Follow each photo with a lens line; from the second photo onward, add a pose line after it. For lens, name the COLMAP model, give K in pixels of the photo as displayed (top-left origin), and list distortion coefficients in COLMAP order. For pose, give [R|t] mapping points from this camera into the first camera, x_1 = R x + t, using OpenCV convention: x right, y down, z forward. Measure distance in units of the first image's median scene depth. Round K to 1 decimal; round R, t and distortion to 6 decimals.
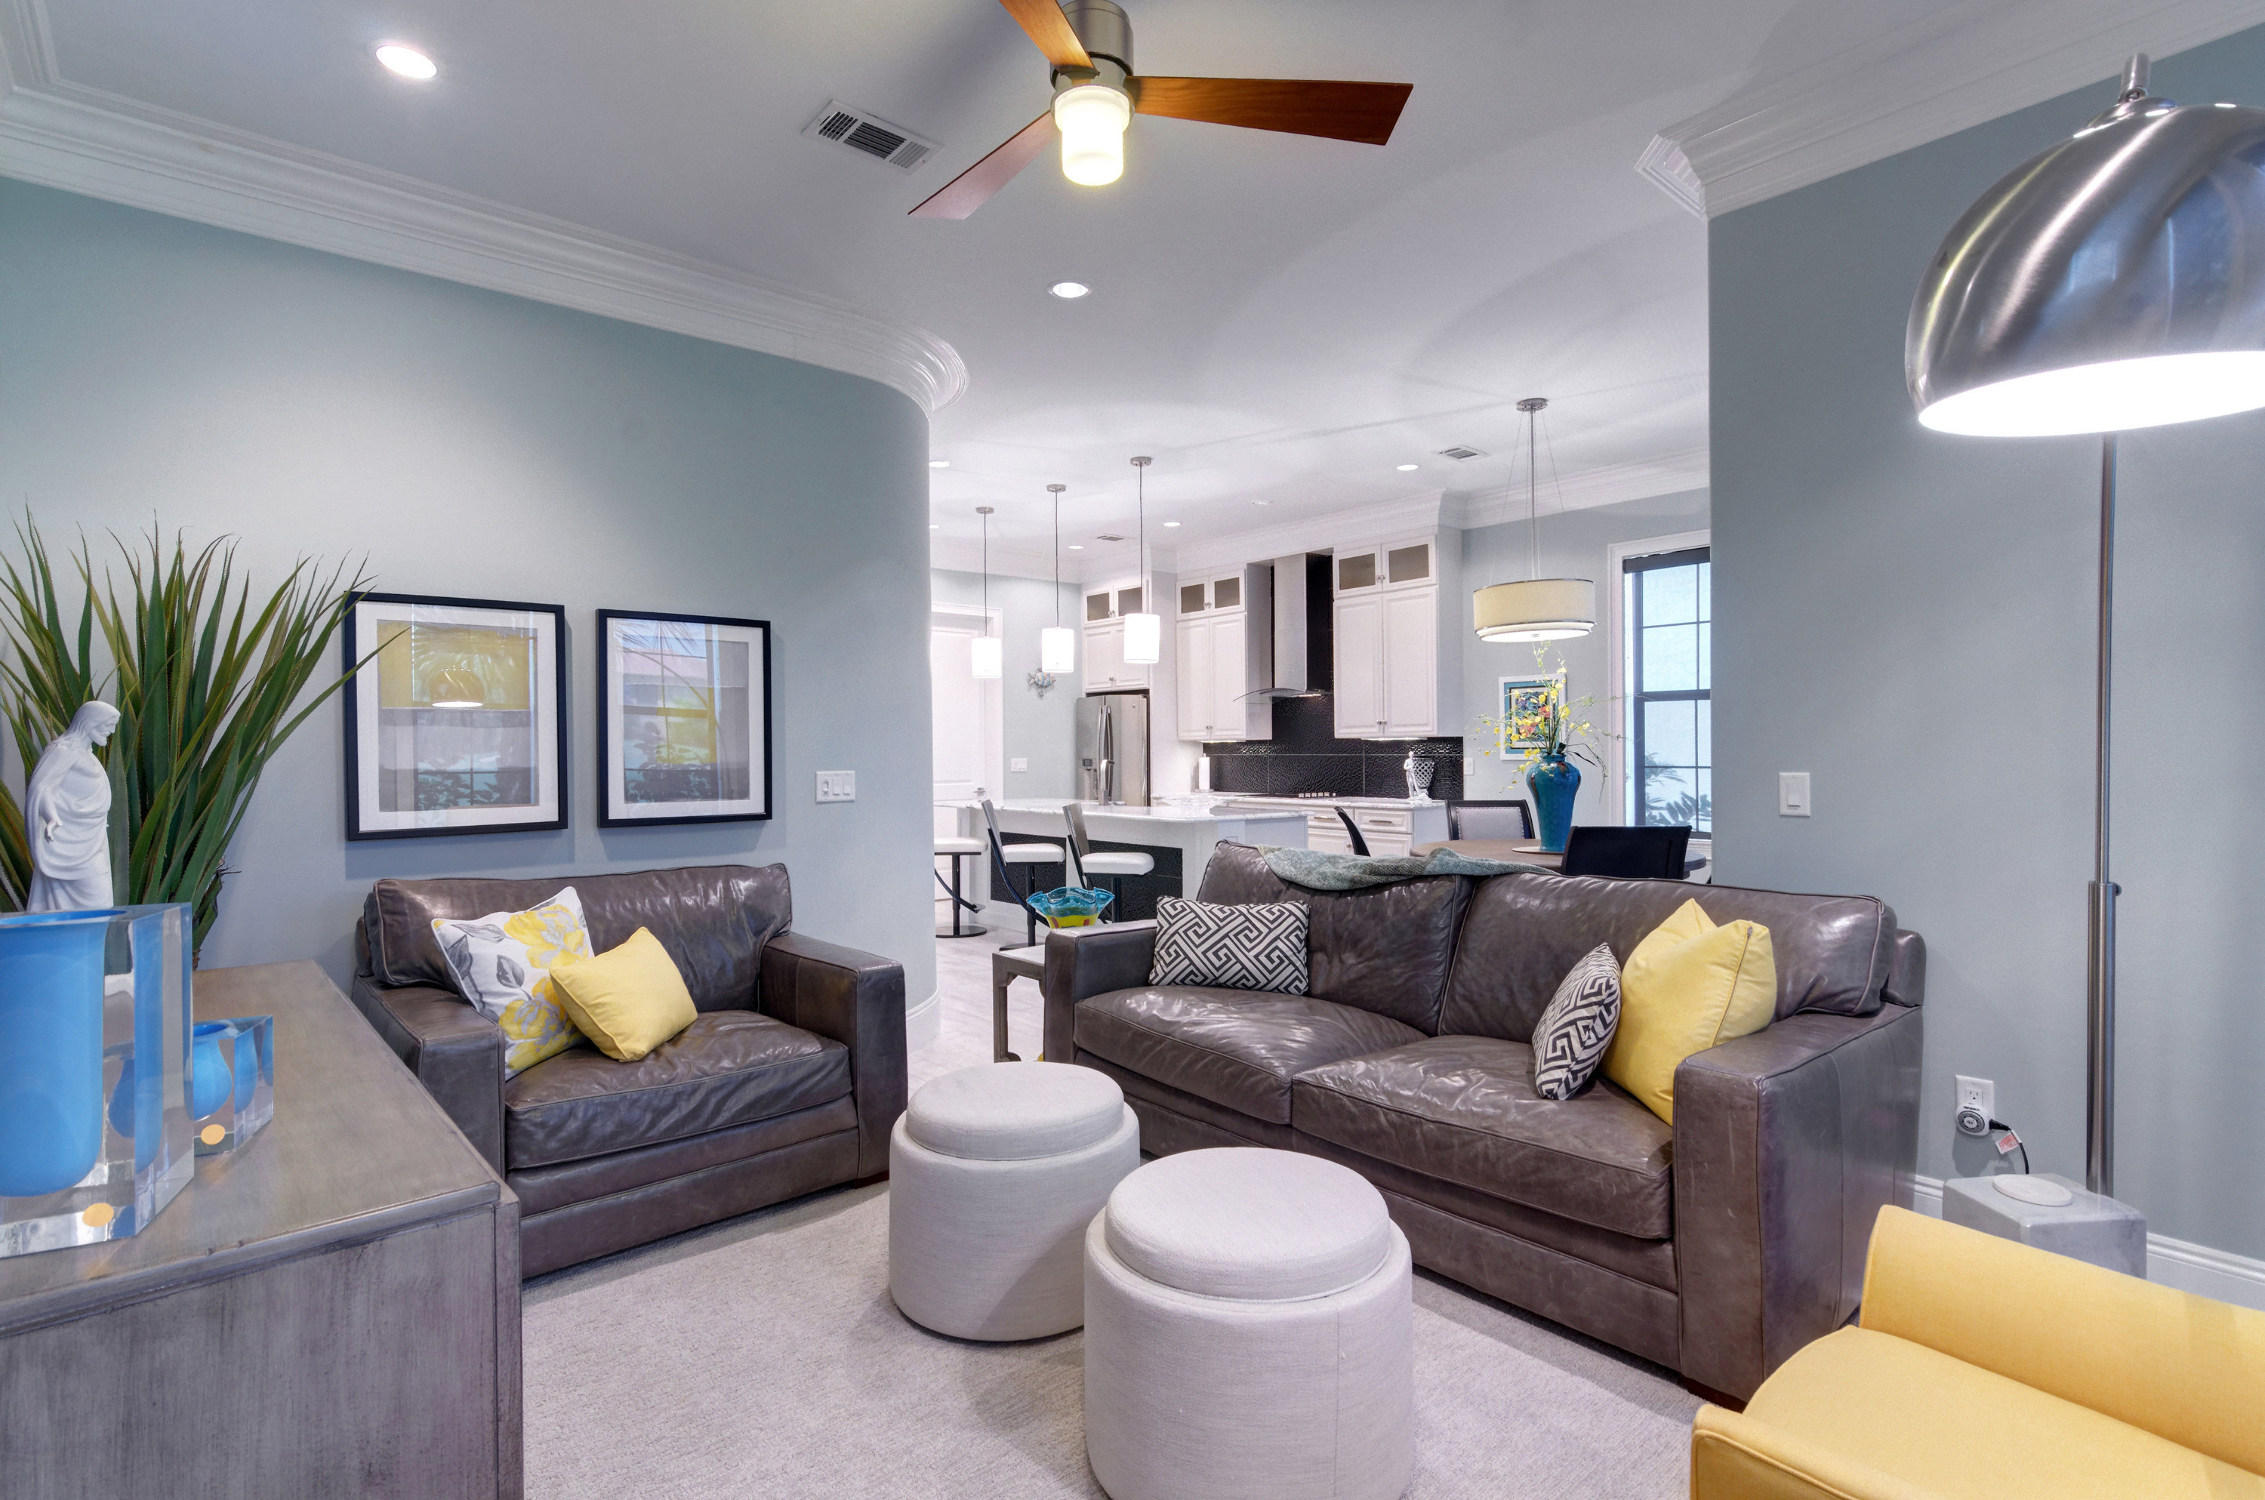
lens RADIAL K [[1081.6, 0, 1119.3], [0, 1081.6, 738.7], [0, 0, 1]] dist [0.002255, 0.000159]
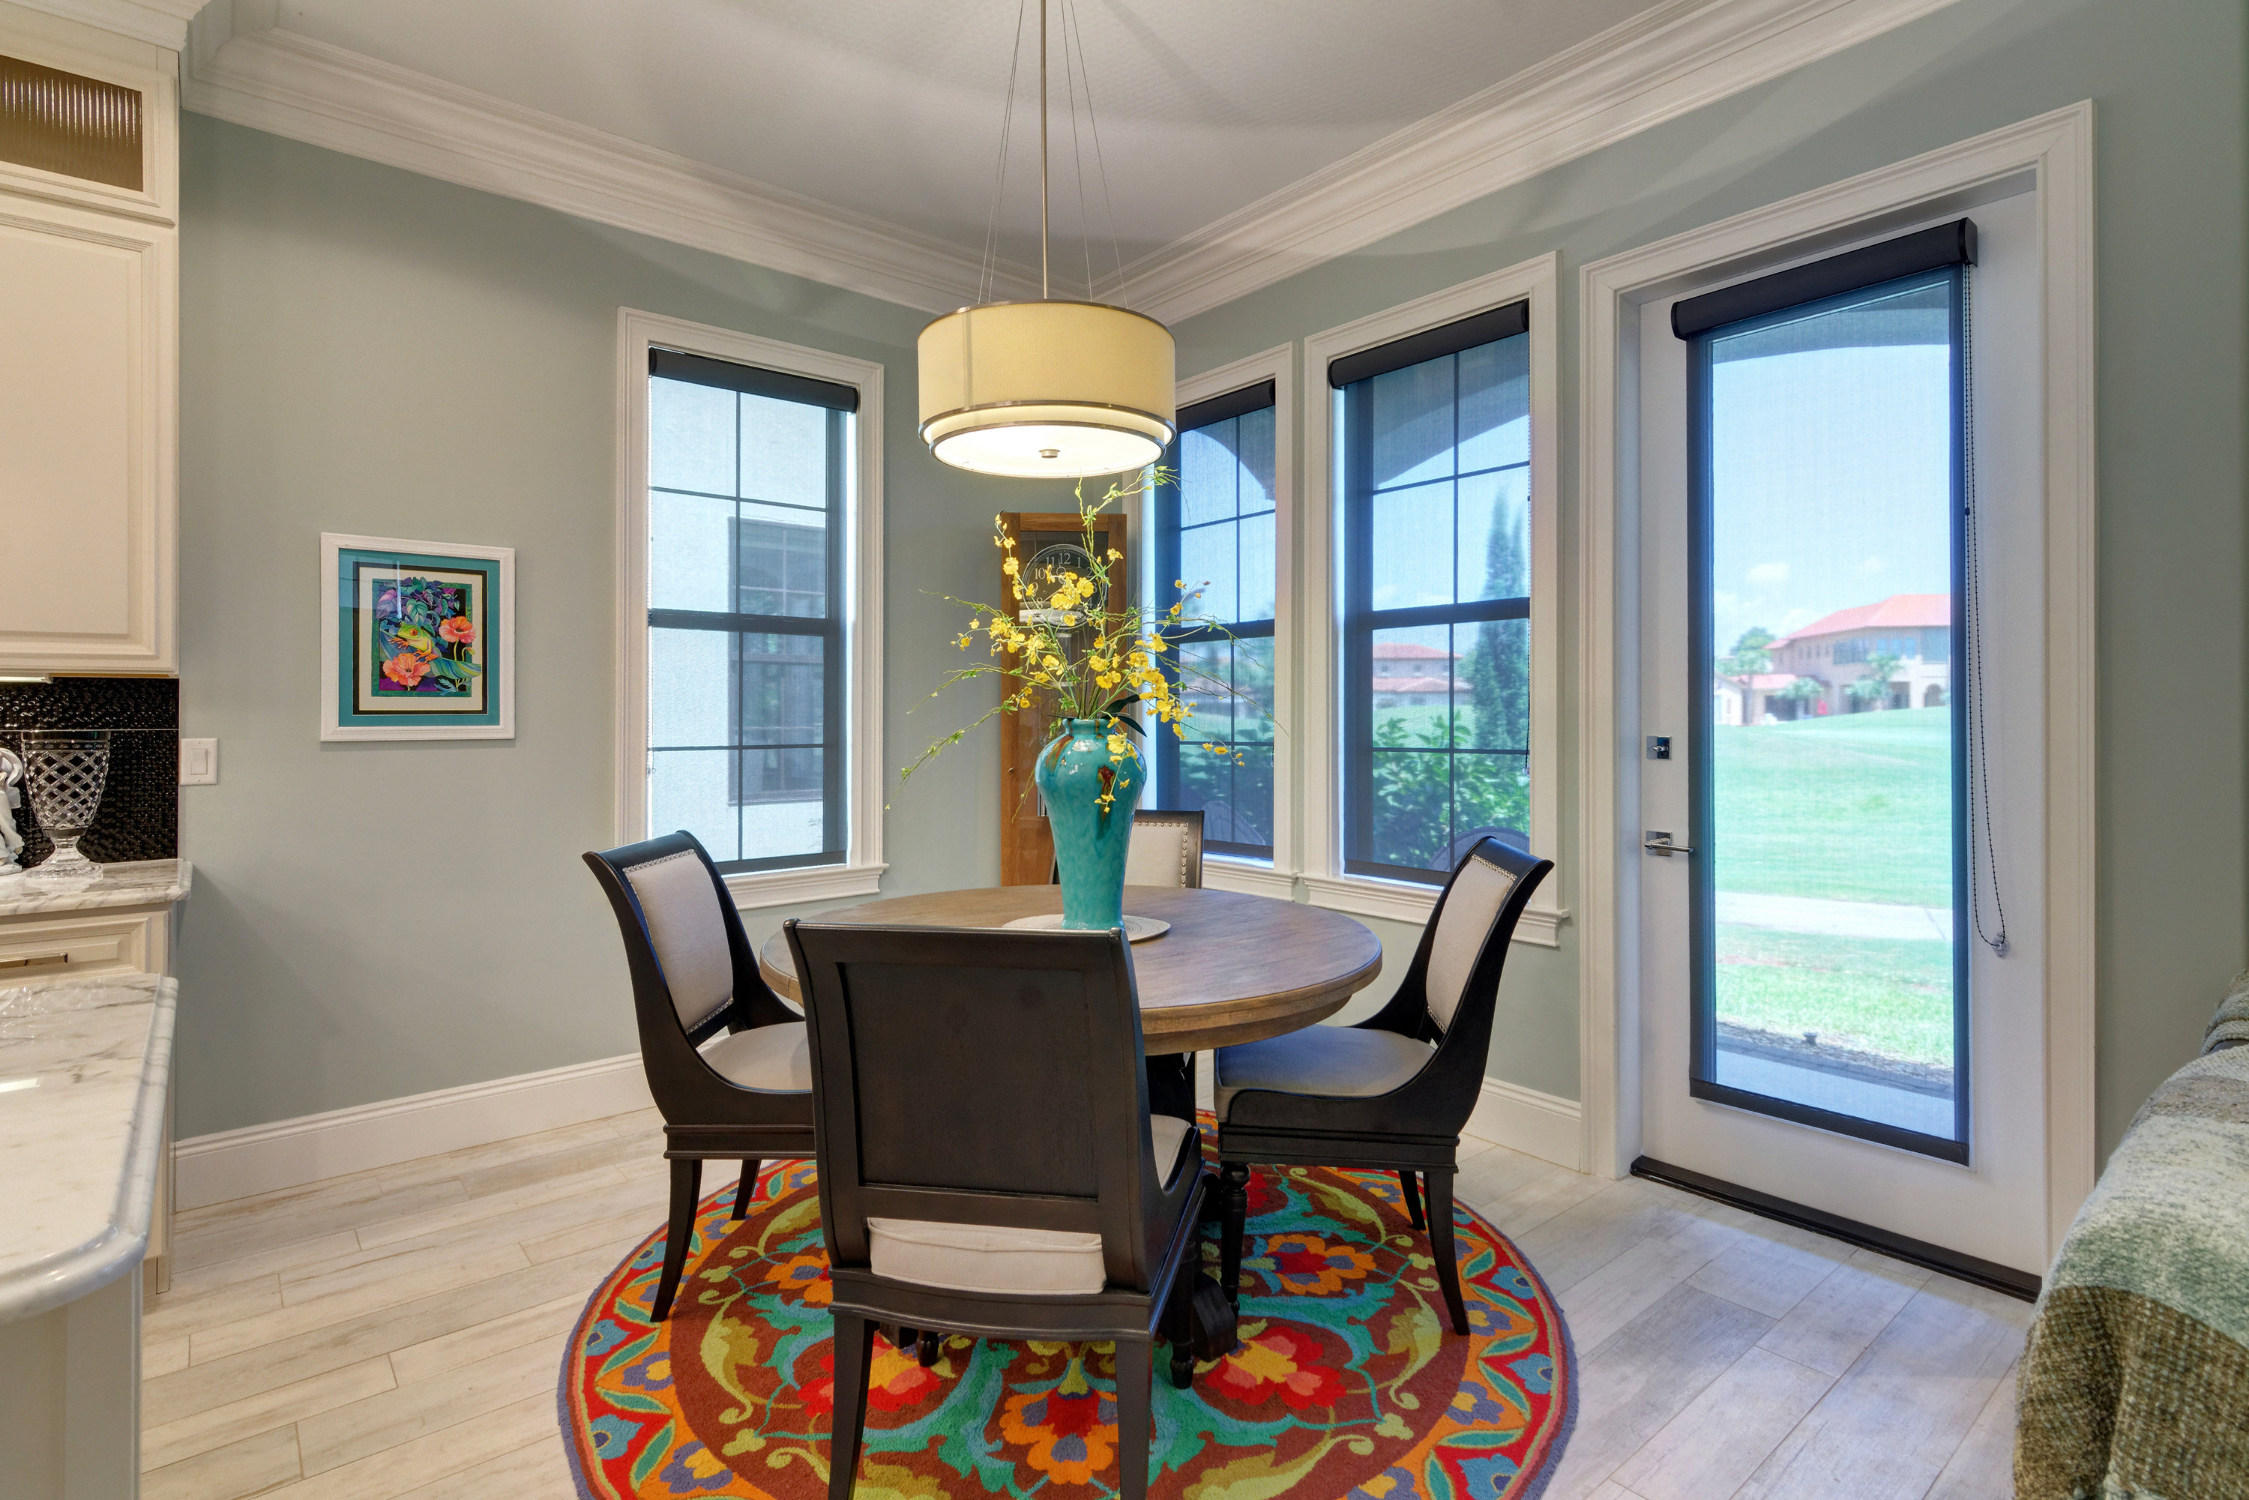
lens RADIAL K [[1099.8, 0, 1121.1], [0, 1099.8, 705.8], [0, 0, 1]] dist [-0.003173, -0.000555]
pose [[-0.002322, 0.015679, 0.999874, -0.042997], [-0.010241, 0.999824, -0.015702, 0.008794], [-0.999945, -0.010276, -0.002161, 0.595350]]
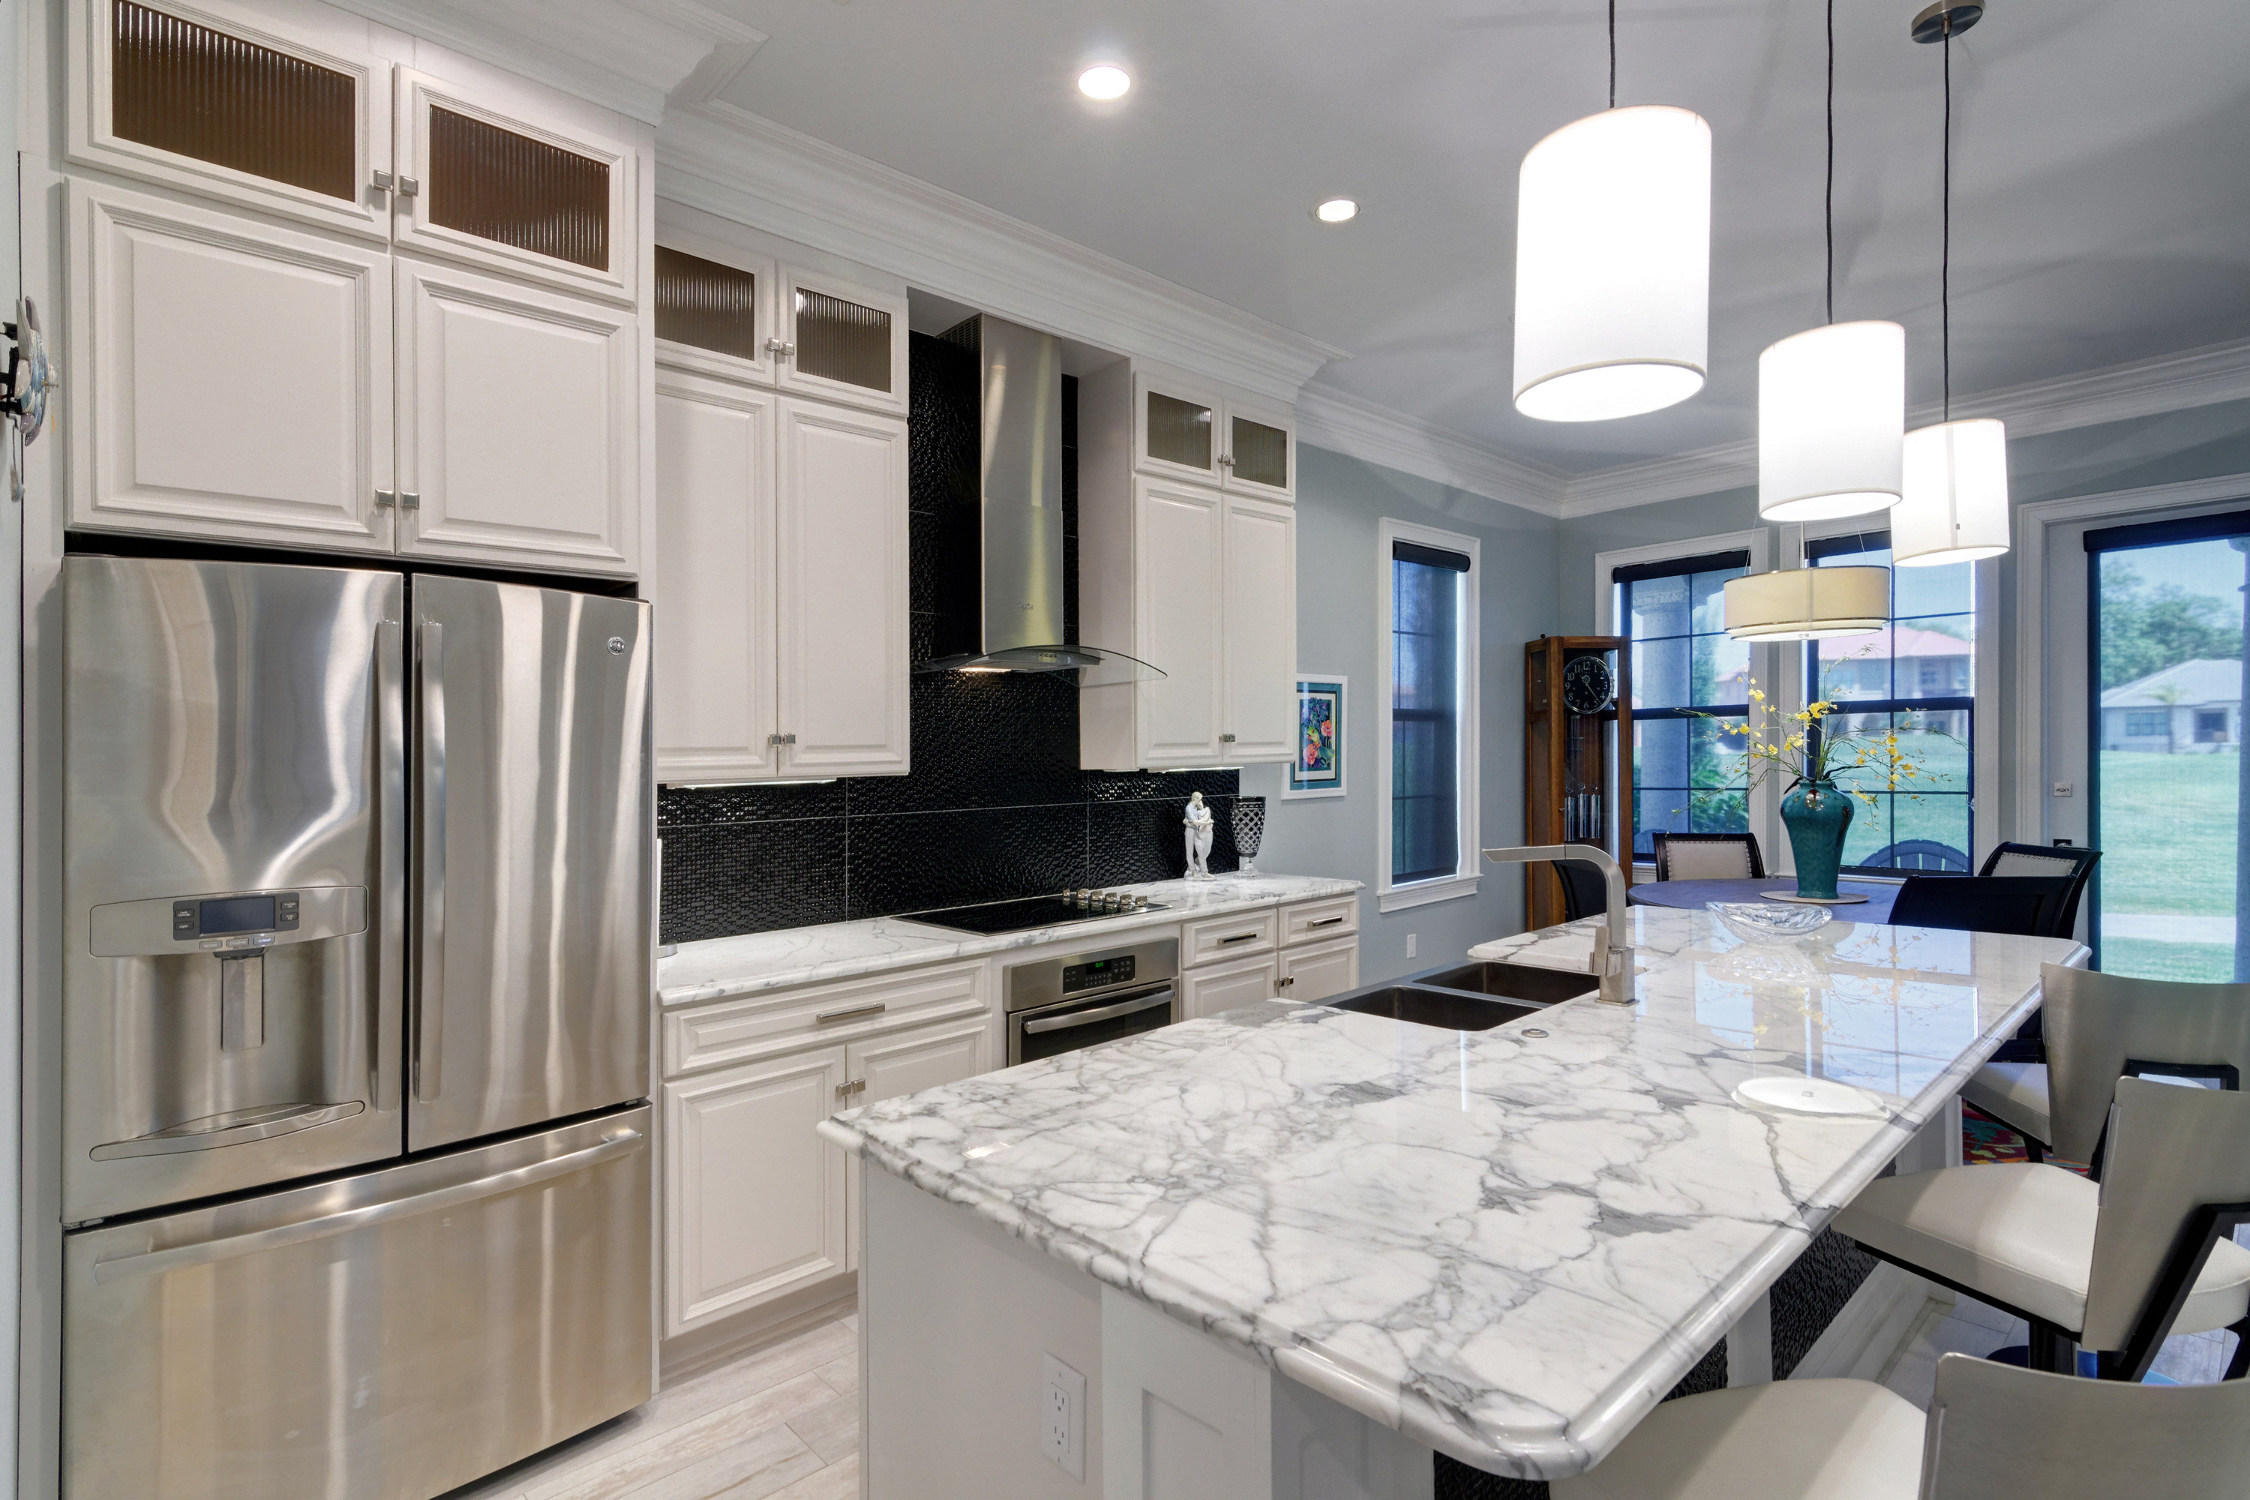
lens RADIAL K [[1091.2, 0, 1119.3], [0, 1091.2, 763.2], [0, 0, 1]] dist [0.002372, 0.000563]
pose [[-0.054837, -0.002236, 0.998493, -0.250066], [0.007491, 0.999968, 0.002651, -0.003706], [-0.998467, 0.007625, -0.054819, 0.953851]]
